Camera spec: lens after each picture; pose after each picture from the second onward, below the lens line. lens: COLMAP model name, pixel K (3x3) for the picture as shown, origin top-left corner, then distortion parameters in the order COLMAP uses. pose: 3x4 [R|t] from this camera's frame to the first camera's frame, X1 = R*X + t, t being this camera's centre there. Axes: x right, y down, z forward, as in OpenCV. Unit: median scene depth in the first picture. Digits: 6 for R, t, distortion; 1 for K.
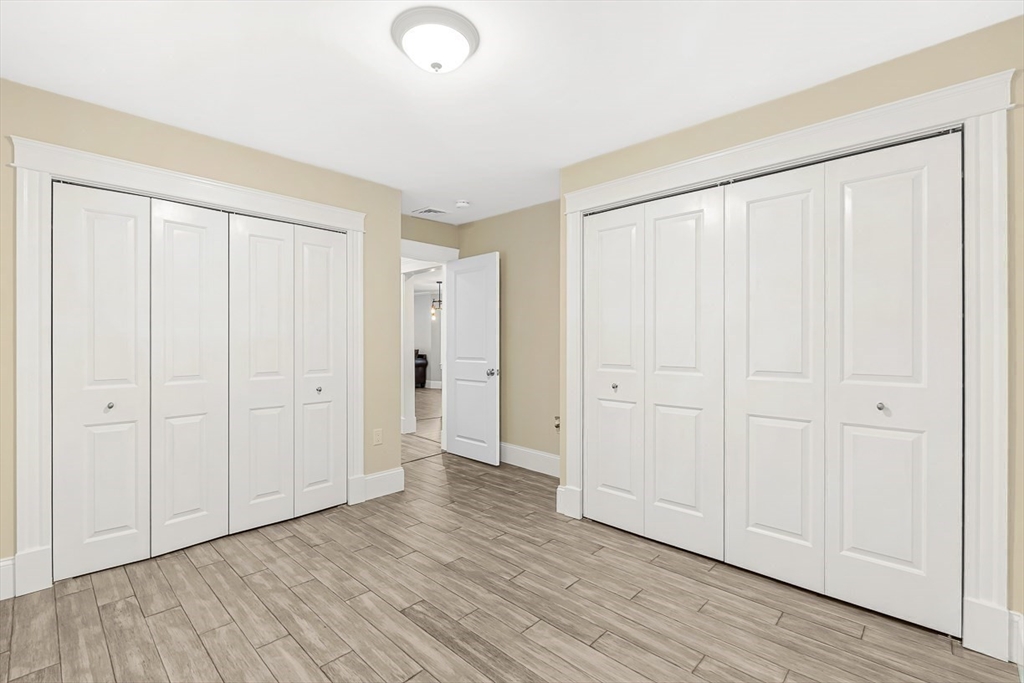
lens RADIAL K [[464.2, 0, 509.6], [0, 464.2, 339.5], [0, 0, 1]] dist [-0.000332, -0.000047]
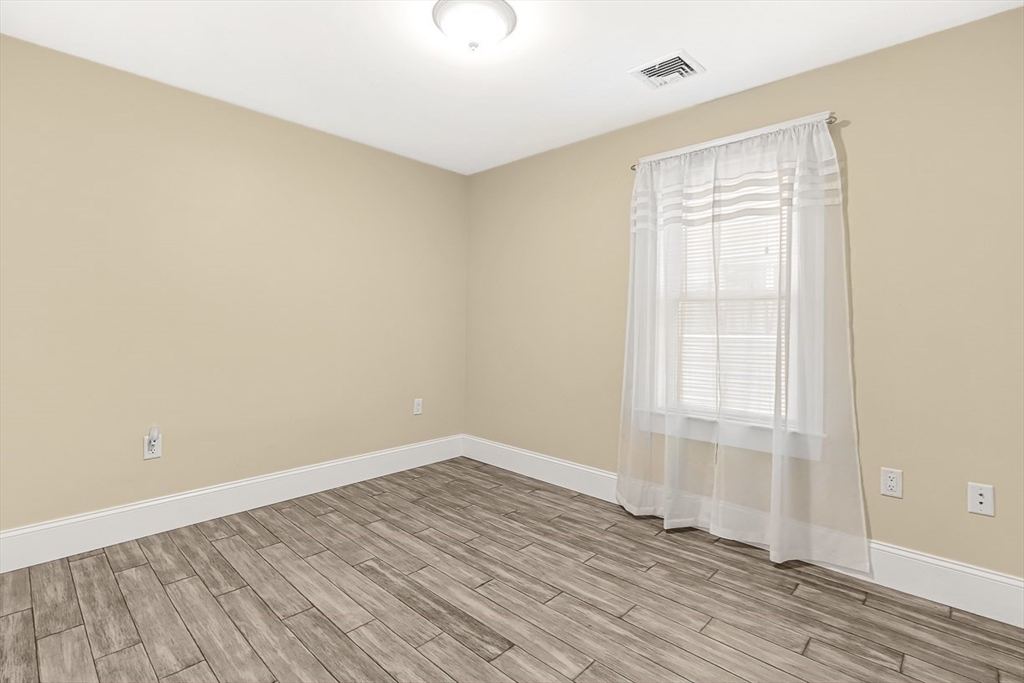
lens RADIAL K [[464.2, 0, 514.6], [0, 464.2, 336.8], [0, 0, 1]] dist [-0.000332, -0.000047]
pose [[-0.999655, -0.012543, -0.023073, -0.230241], [-0.013166, 0.999548, 0.027027, 0.032547], [0.022724, 0.027321, -0.999368, 1.955808]]
